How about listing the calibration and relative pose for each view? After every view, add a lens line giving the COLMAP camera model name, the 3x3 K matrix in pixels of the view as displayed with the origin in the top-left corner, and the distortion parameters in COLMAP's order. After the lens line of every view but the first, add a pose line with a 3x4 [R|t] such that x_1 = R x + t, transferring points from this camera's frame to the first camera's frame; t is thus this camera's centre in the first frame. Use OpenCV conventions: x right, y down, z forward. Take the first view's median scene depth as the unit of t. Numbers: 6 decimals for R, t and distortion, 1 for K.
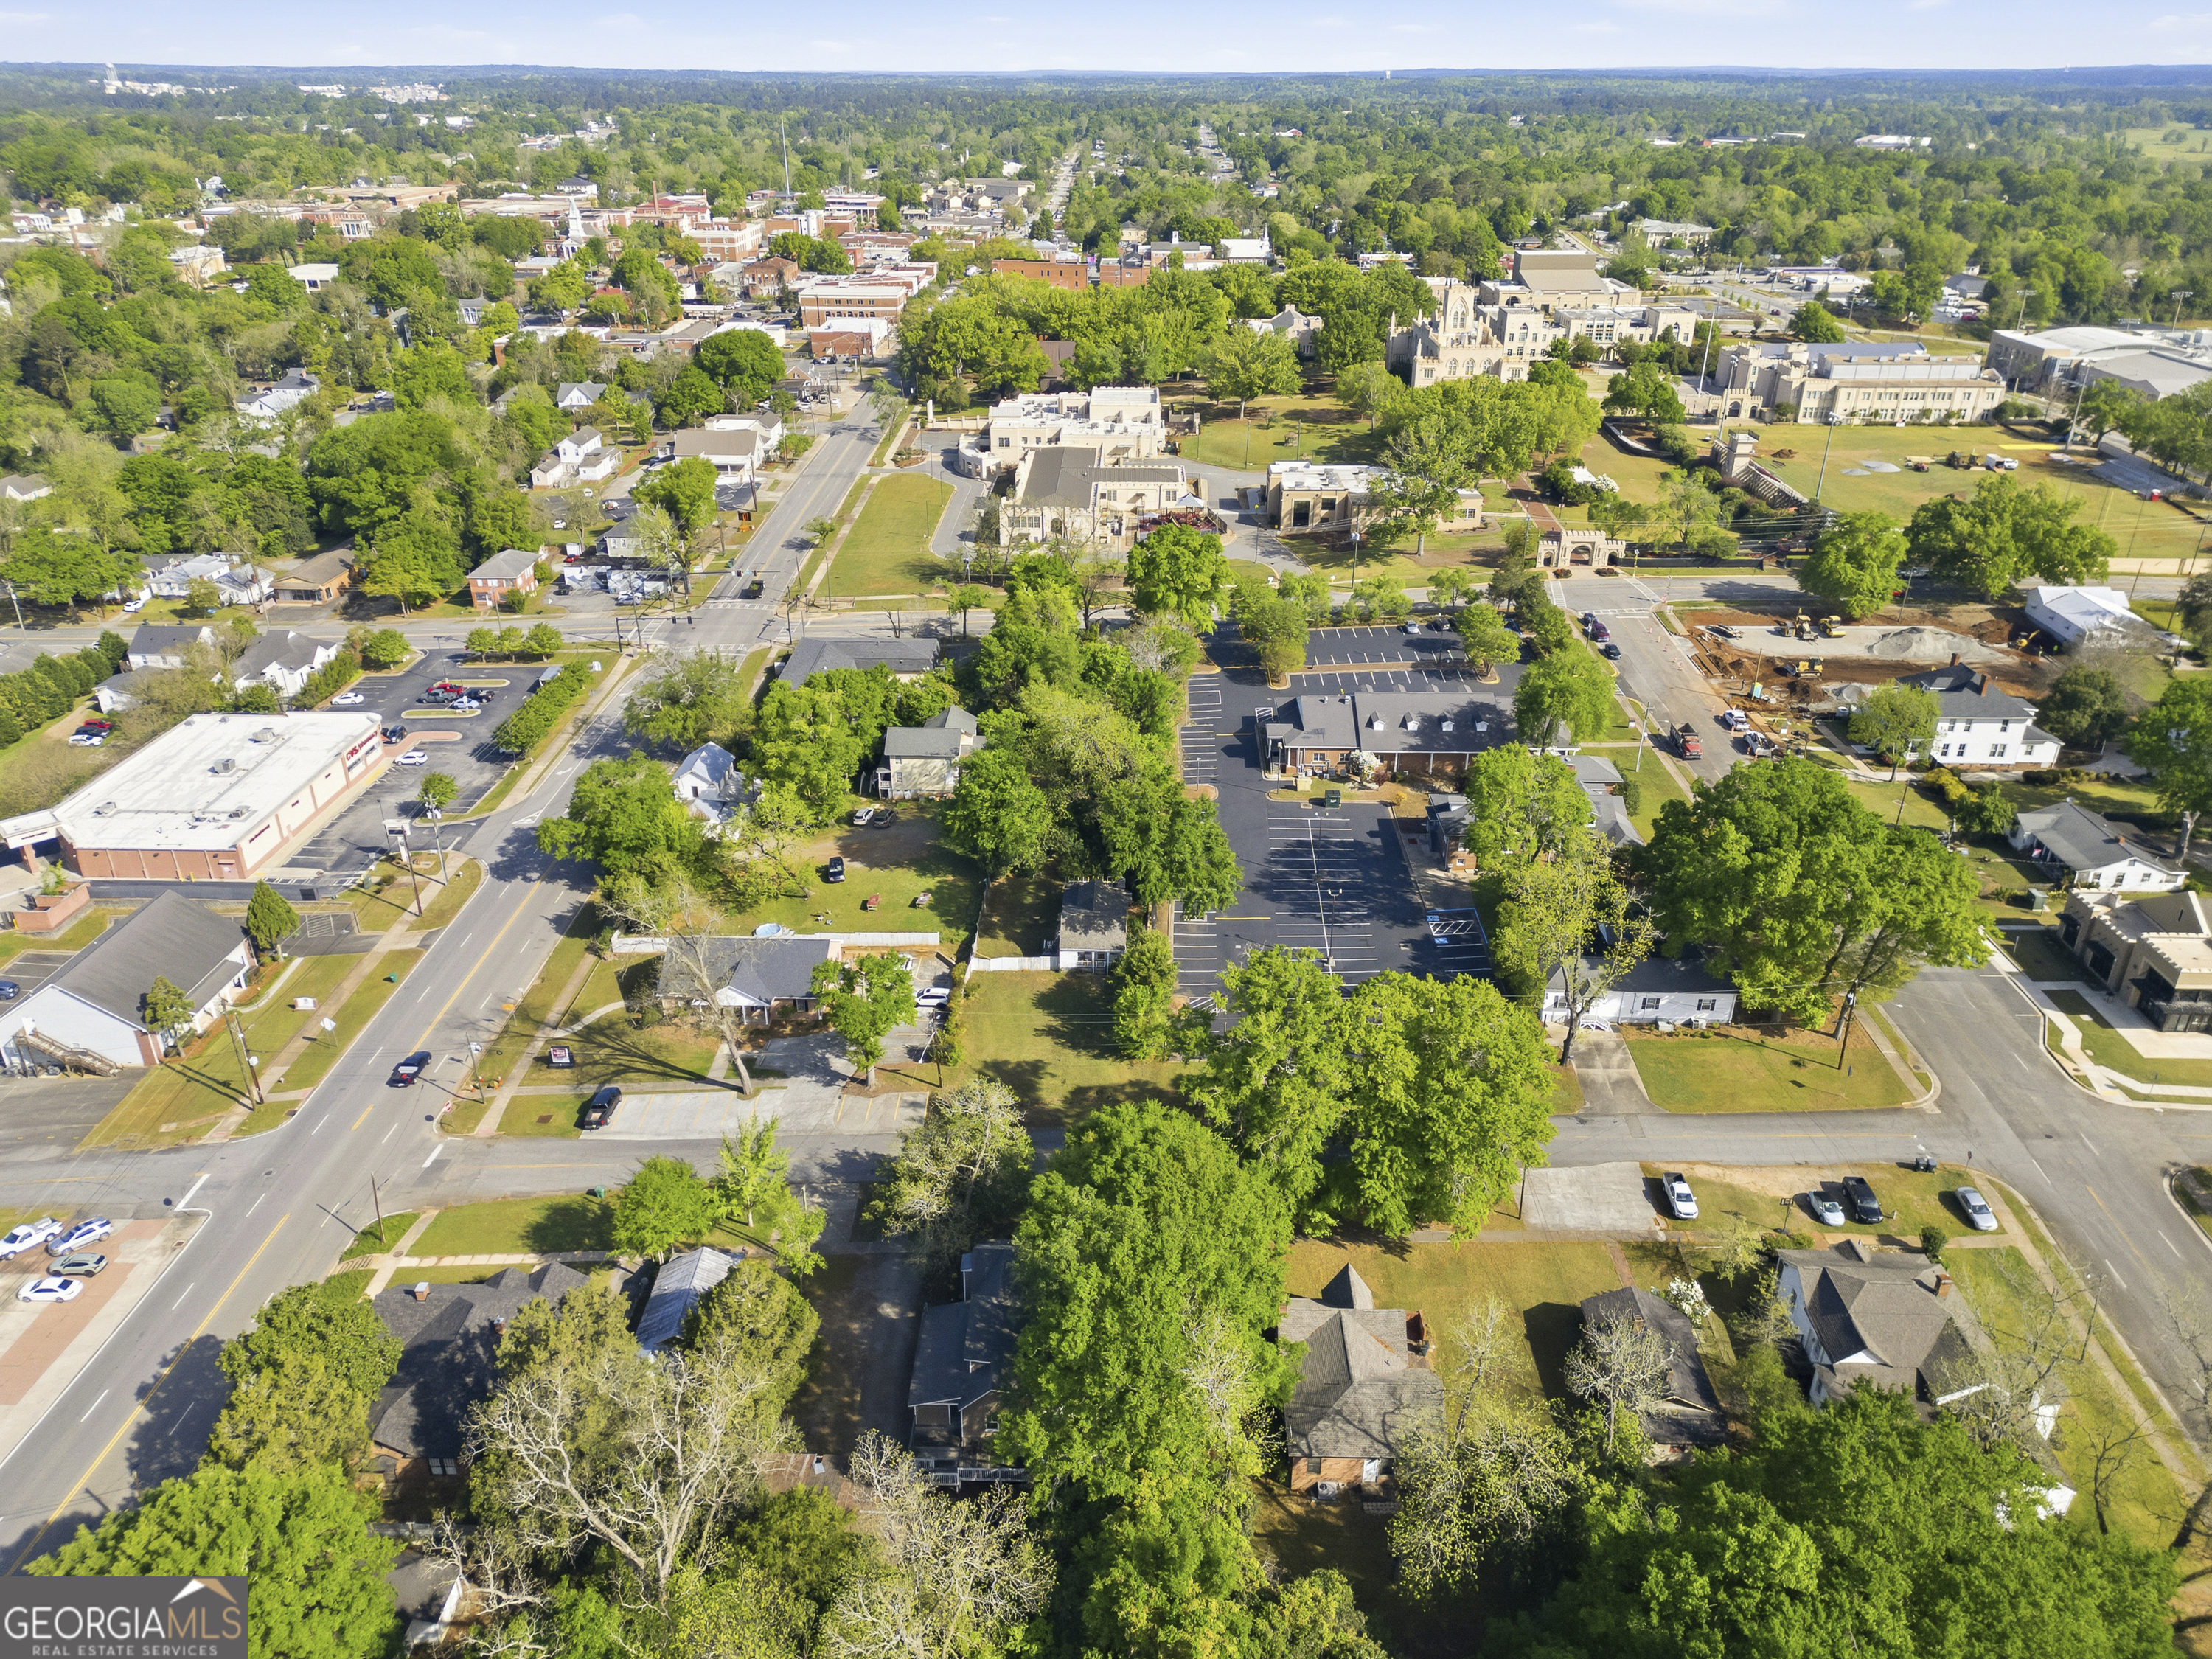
lens RADIAL K [[1540.8, 0, 1095.9], [0, 1540.8, 834.3], [0, 0, 1]] dist [0.100154, -0.106232]
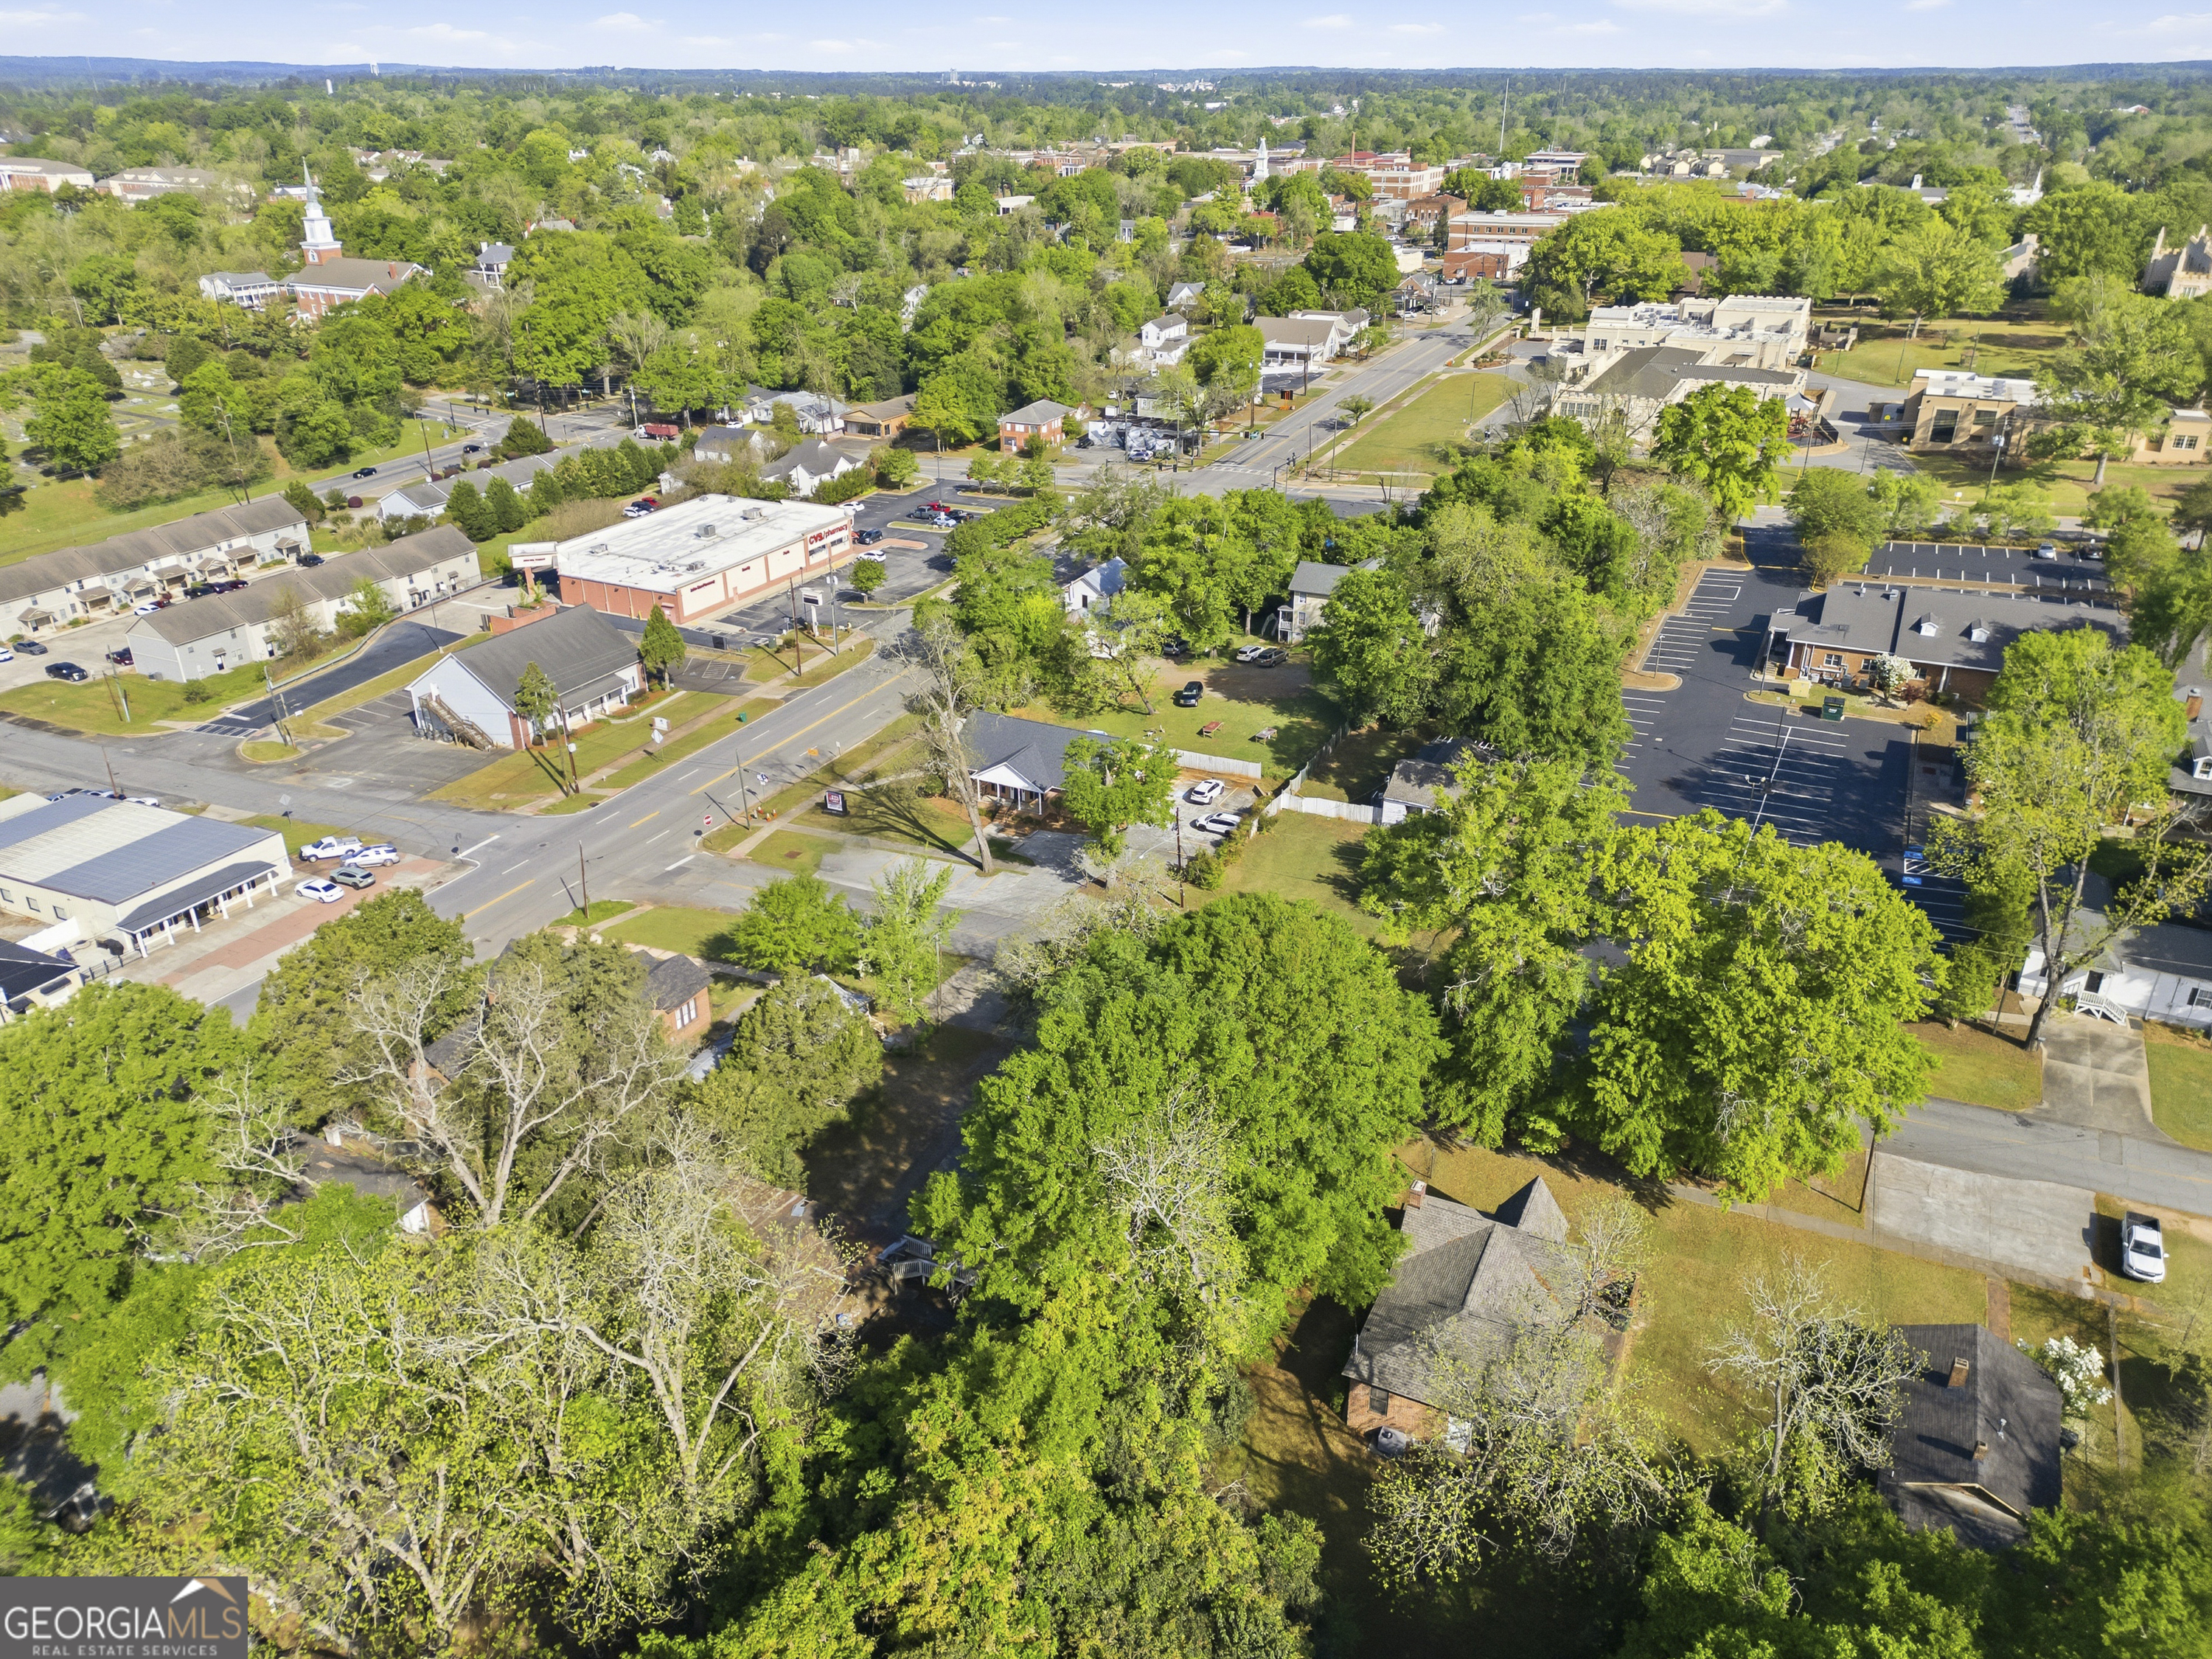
lens RADIAL K [[1543.1, 0, 1096.1], [0, 1543.1, 831.6], [0, 0, 1]] dist [0.087860, -0.081485]
pose [[0.906717, 0.181802, -0.380542, 0.129489], [-0.183173, 0.982528, 0.032951, 0.078213], [0.379884, 0.039827, 0.924176, 0.148510]]
